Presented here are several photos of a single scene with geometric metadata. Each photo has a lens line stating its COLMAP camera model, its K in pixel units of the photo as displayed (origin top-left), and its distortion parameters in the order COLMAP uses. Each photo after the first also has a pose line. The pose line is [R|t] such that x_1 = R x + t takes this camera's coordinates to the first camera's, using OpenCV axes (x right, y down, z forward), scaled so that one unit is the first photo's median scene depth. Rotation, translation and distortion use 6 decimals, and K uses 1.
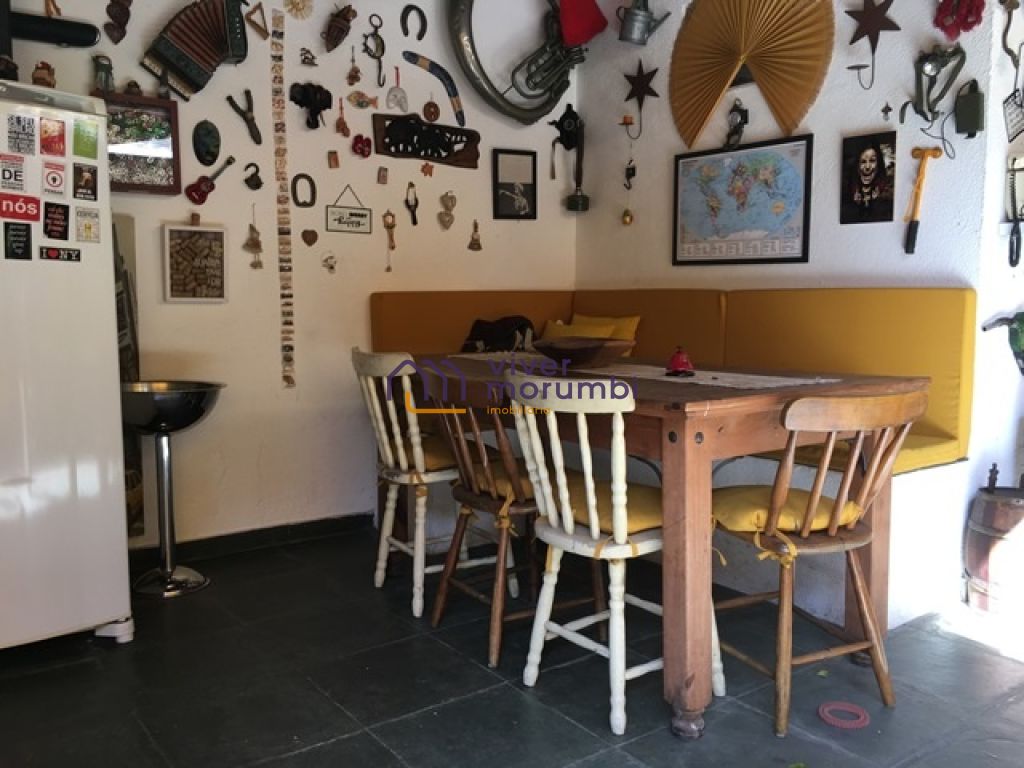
lens RADIAL K [[876.1, 0, 512.0], [0, 876.1, 384.0], [0, 0, 1]] dist [0.084016, -0.115753]
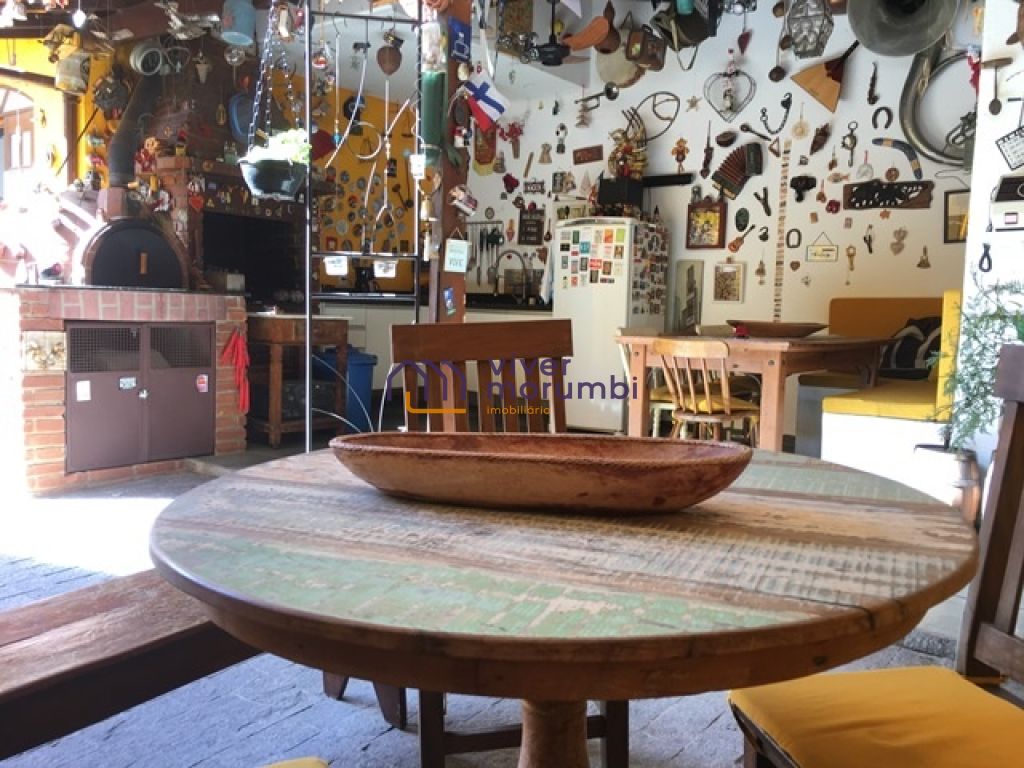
lens RADIAL K [[876.1, 0, 512.0], [0, 876.1, 384.0], [0, 0, 1]] dist [0.084016, -0.115753]
pose [[0.270158, 0.091298, -0.958478, 1.285279], [-0.119364, 0.990990, 0.060751, 0.020585], [0.955388, 0.097996, 0.278622, 0.033003]]
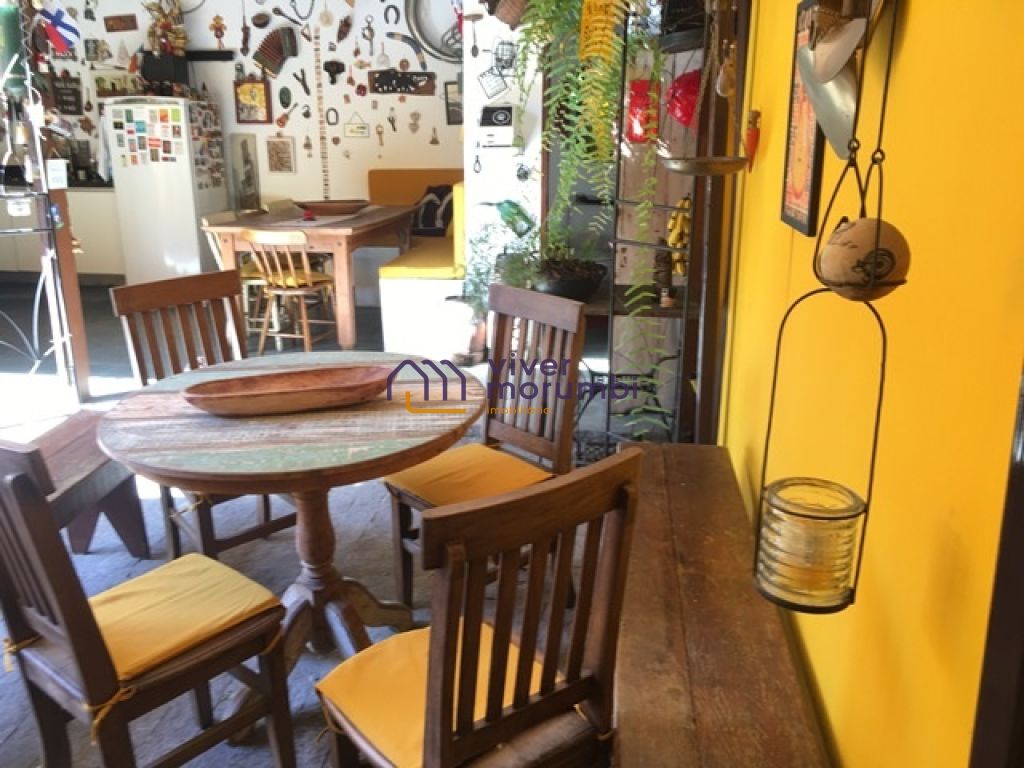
lens RADIAL K [[876.1, 0, 512.0], [0, 876.1, 384.0], [0, 0, 1]] dist [0.084016, -0.115753]
pose [[0.715568, 0.192396, -0.671525, 1.518210], [-0.066504, 0.975719, 0.208684, -0.074577], [0.695370, -0.104668, 0.710989, -0.199838]]
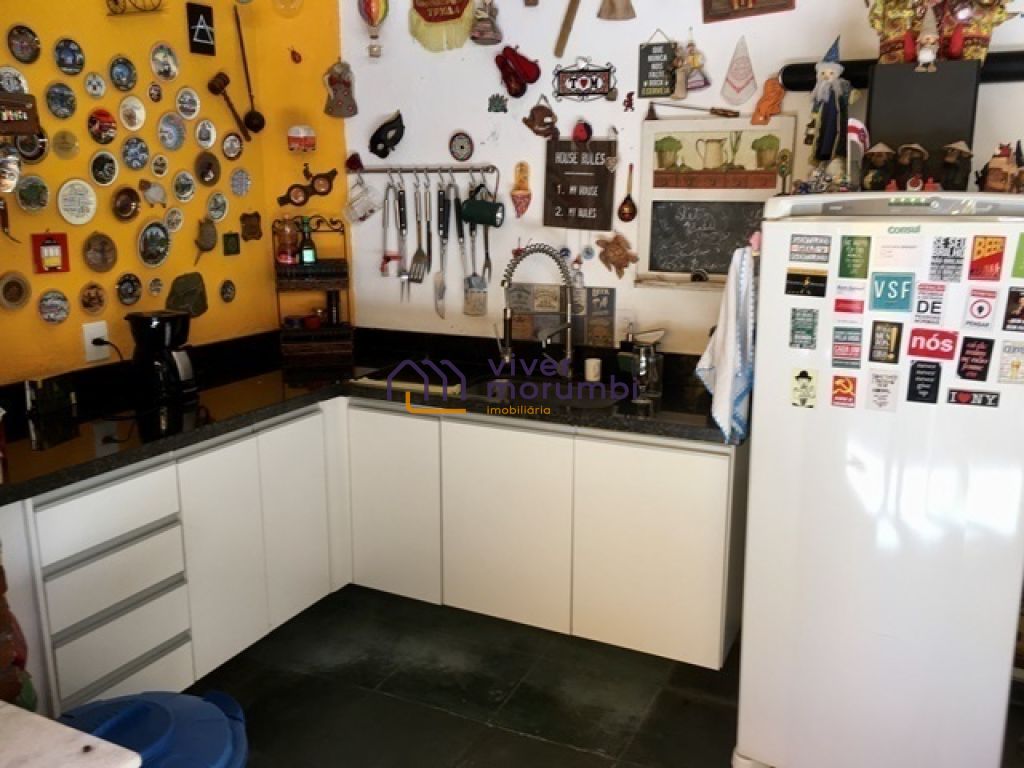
lens RADIAL K [[876.1, 0, 512.0], [0, 876.1, 384.0], [0, 0, 1]] dist [0.084016, -0.115753]
pose [[0.469259, 0.189446, -0.862500, -0.000520], [-0.079888, 0.981819, 0.172190, -0.179778], [0.879440, -0.011898, 0.475862, 0.156537]]
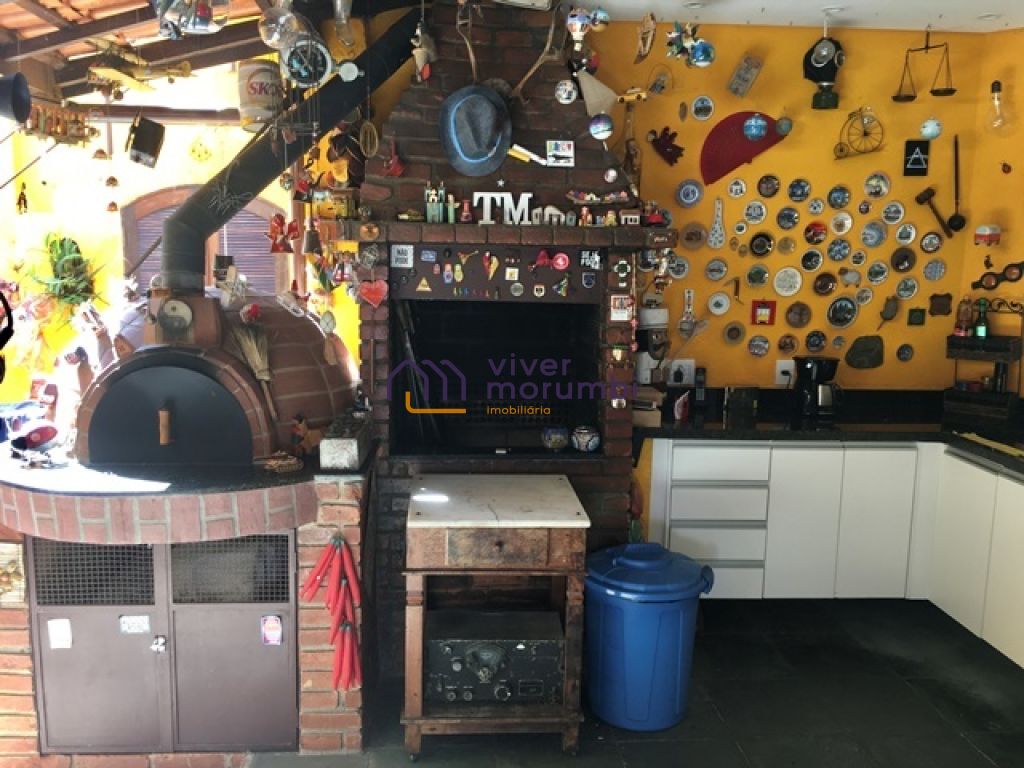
lens RADIAL K [[876.1, 0, 512.0], [0, 876.1, 384.0], [0, 0, 1]] dist [0.084016, -0.115753]
pose [[-0.529861, 0.109573, -0.840976, 0.329616], [-0.097890, 0.977089, 0.188983, -0.224474], [0.842416, 0.182458, -0.506995, 0.499757]]
